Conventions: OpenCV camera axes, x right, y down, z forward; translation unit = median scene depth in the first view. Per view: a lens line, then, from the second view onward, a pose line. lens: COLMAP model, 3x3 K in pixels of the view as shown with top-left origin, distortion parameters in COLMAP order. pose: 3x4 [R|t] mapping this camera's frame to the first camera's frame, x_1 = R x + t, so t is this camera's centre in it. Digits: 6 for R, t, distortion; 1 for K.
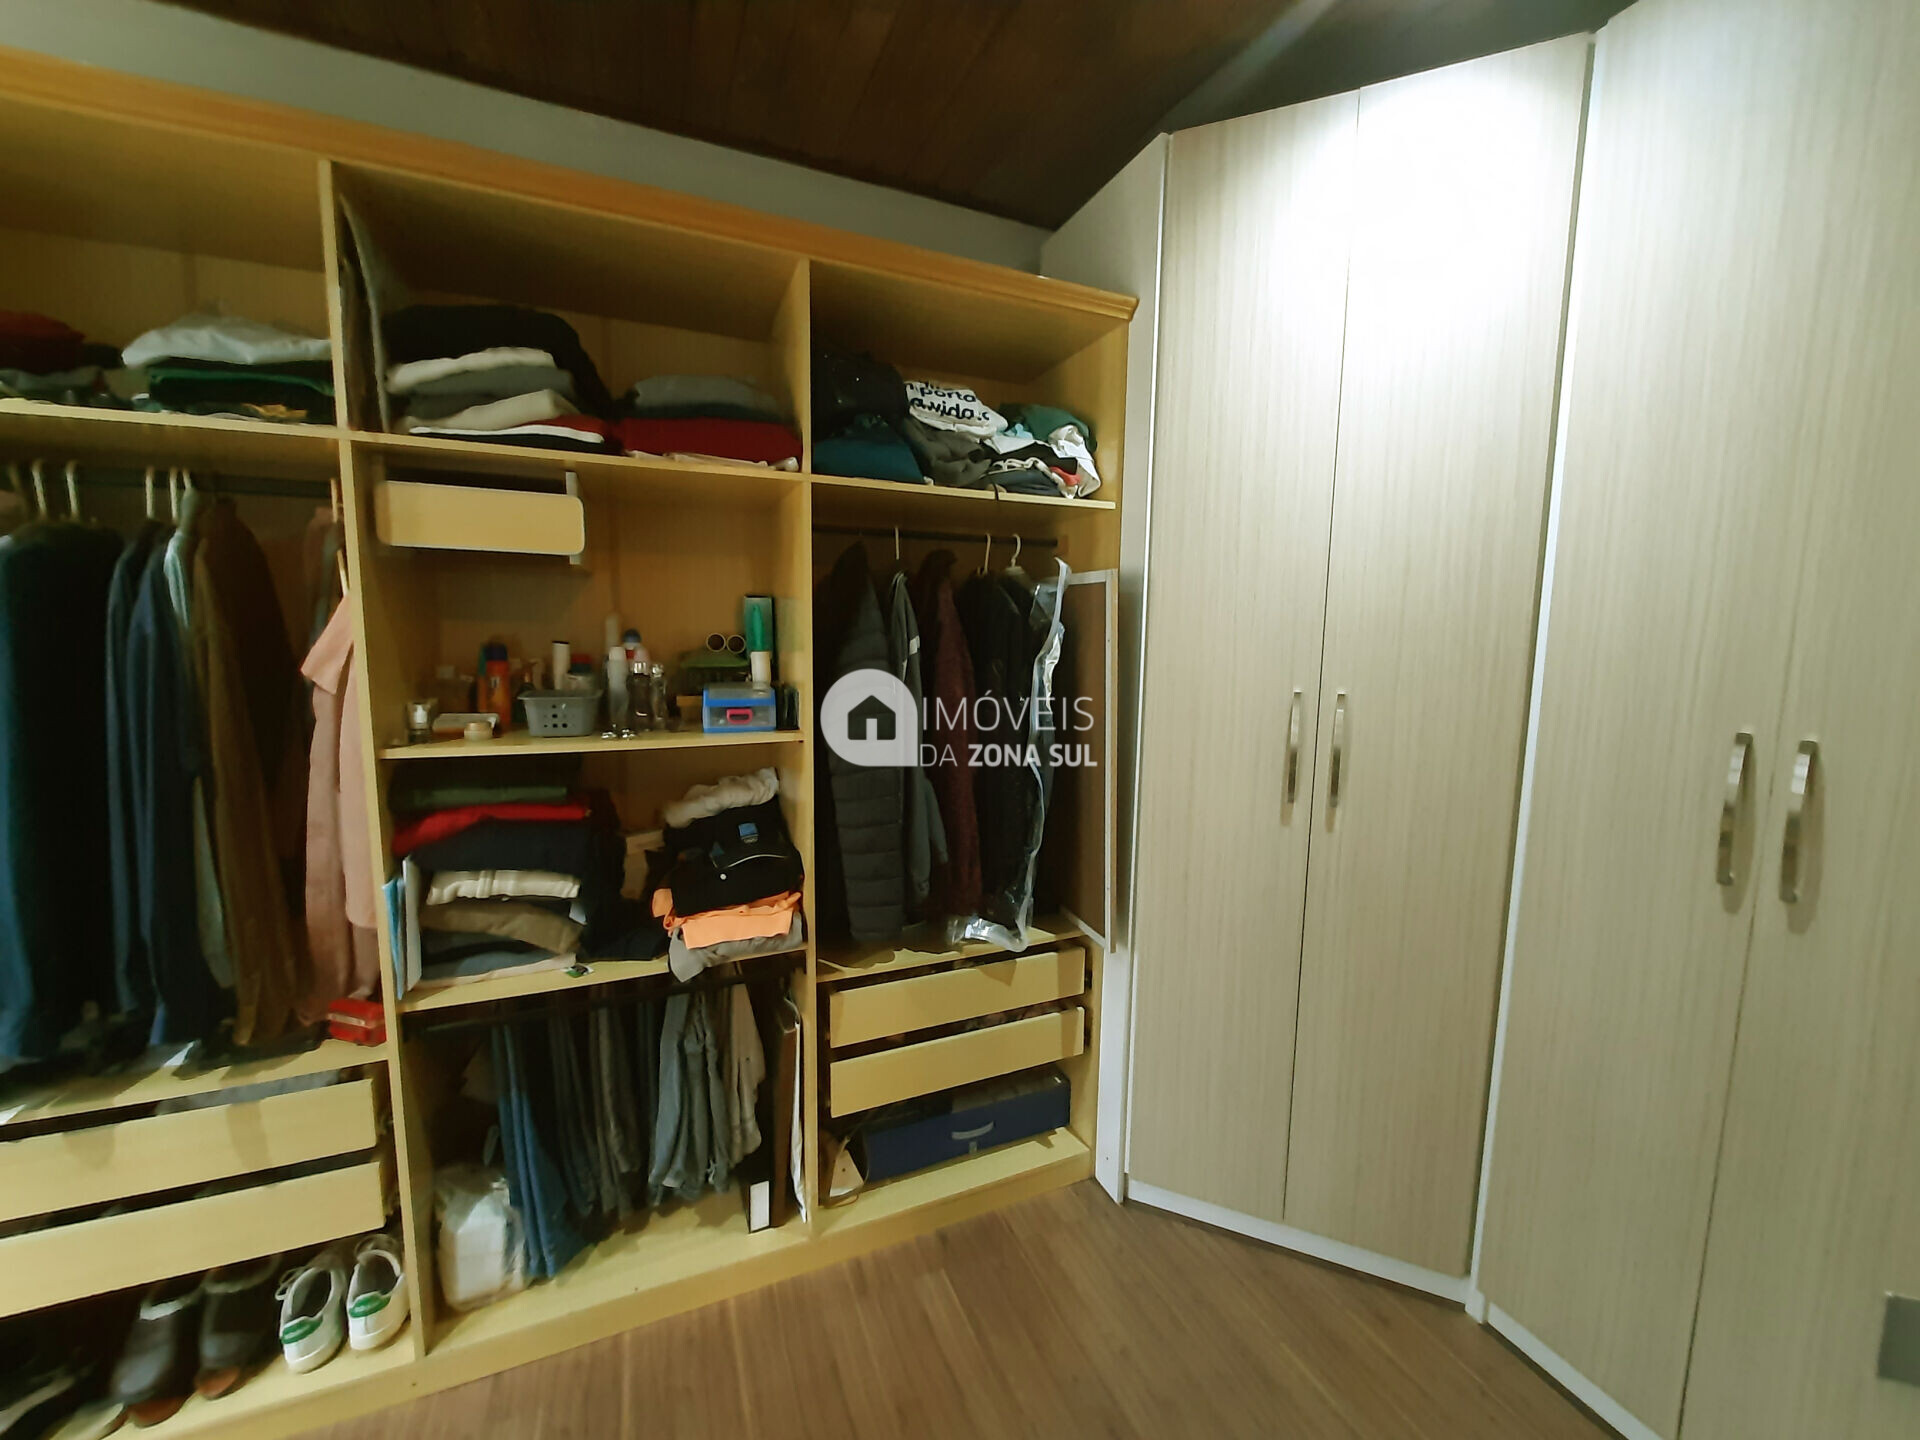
lens RADIAL K [[749.9, 0, 987.0], [0, 749.9, 711.6], [0, 0, 1]] dist [-0.013417, 0.000481]
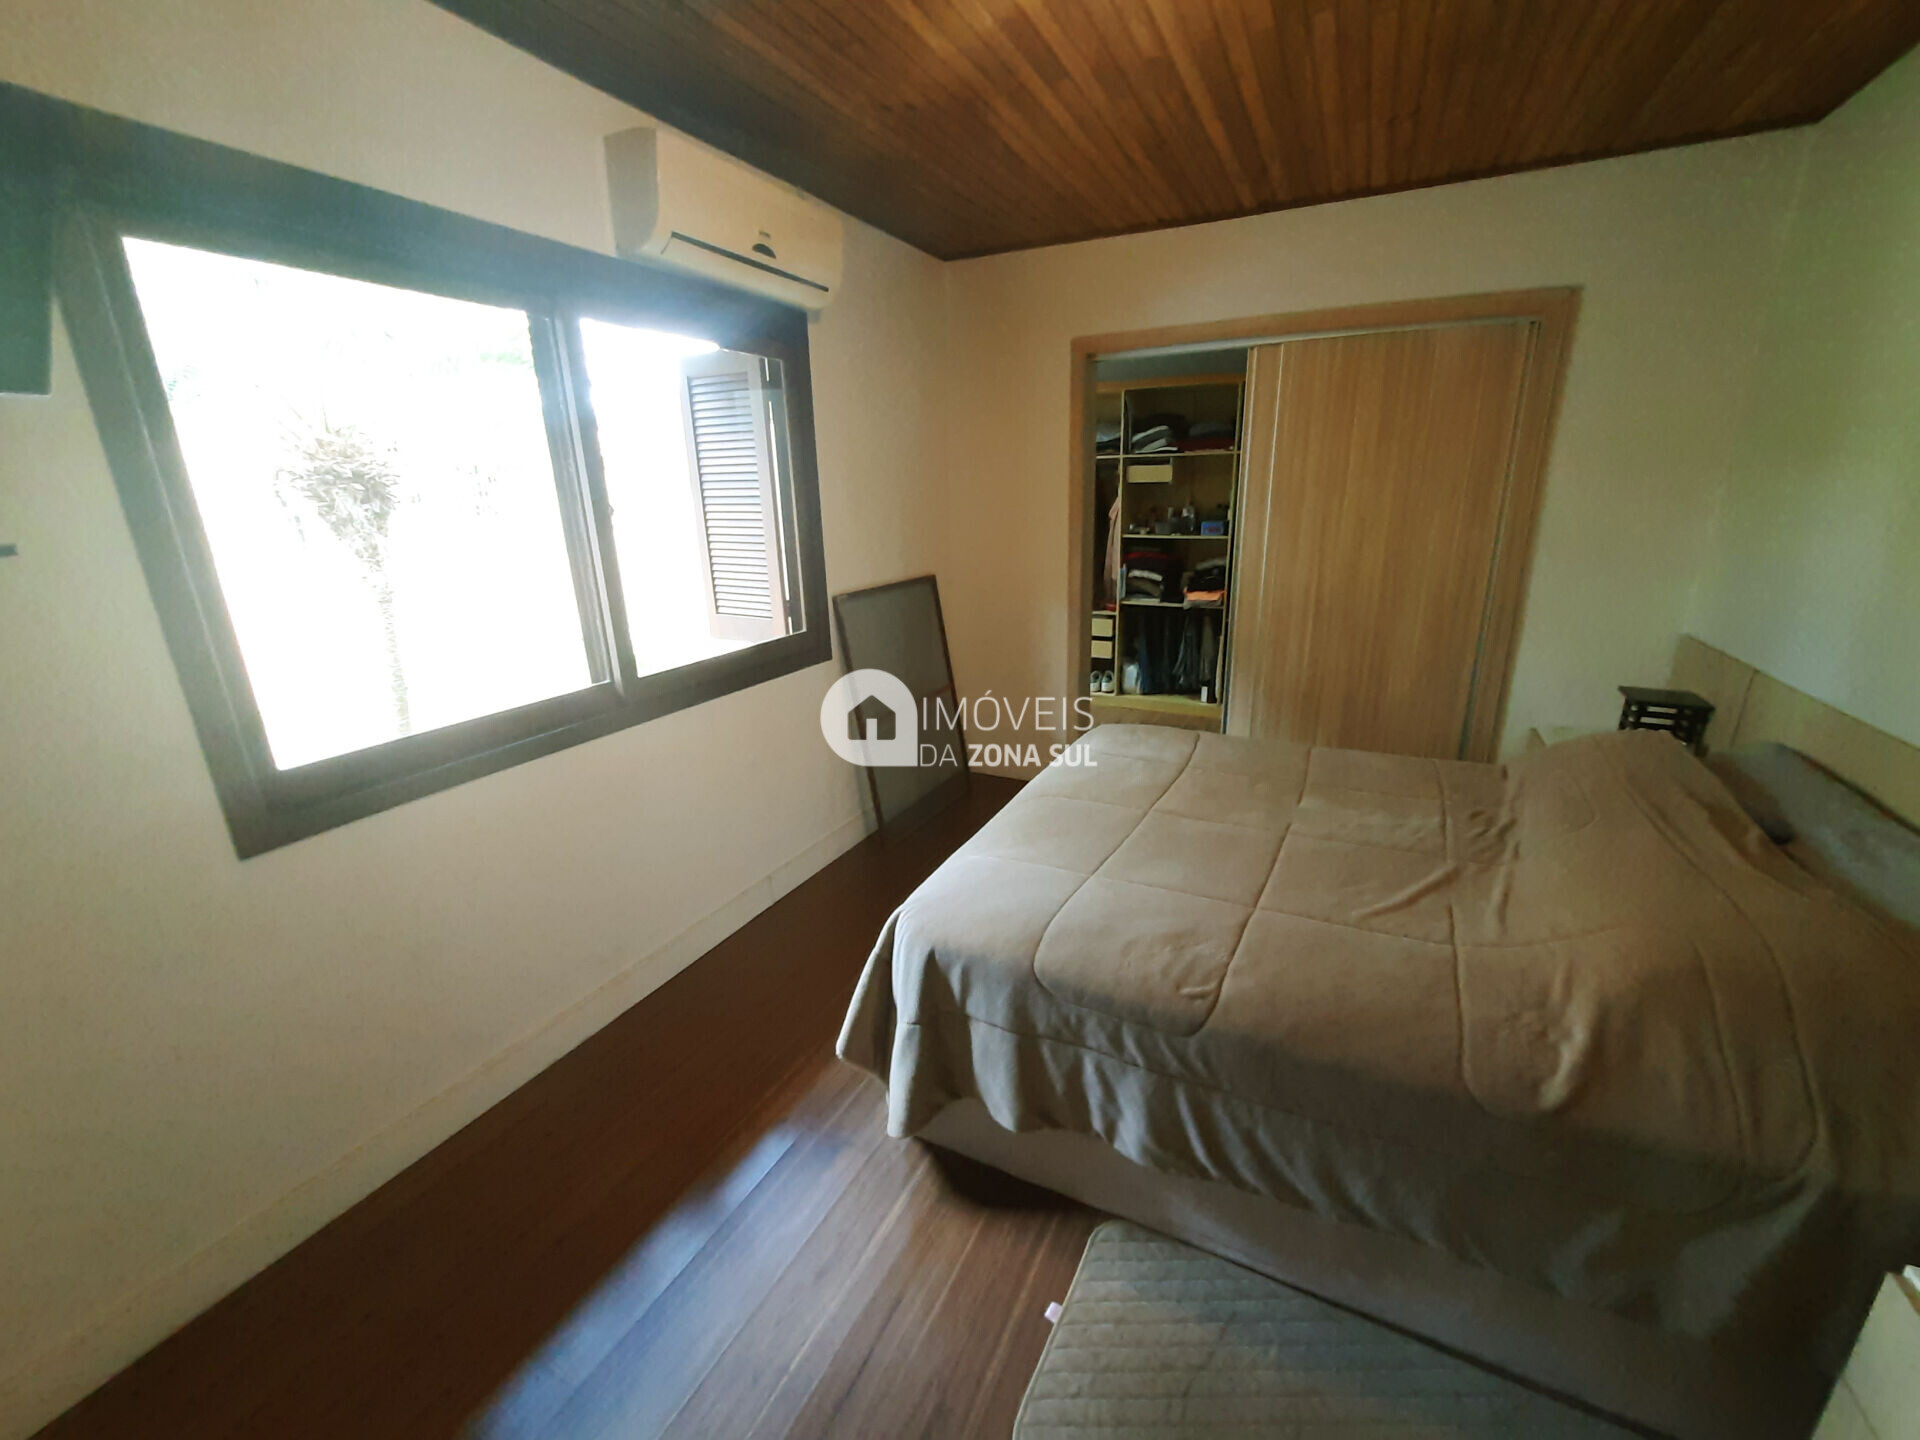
lens RADIAL K [[749.9, 0, 987.0], [0, 749.9, 711.6], [0, 0, 1]] dist [-0.013417, 0.000481]
pose [[0.617293, 0.204708, -0.759634, 1.865742], [-0.055490, 0.974479, 0.217512, 0.130875], [0.784774, -0.092117, 0.612898, -1.994620]]
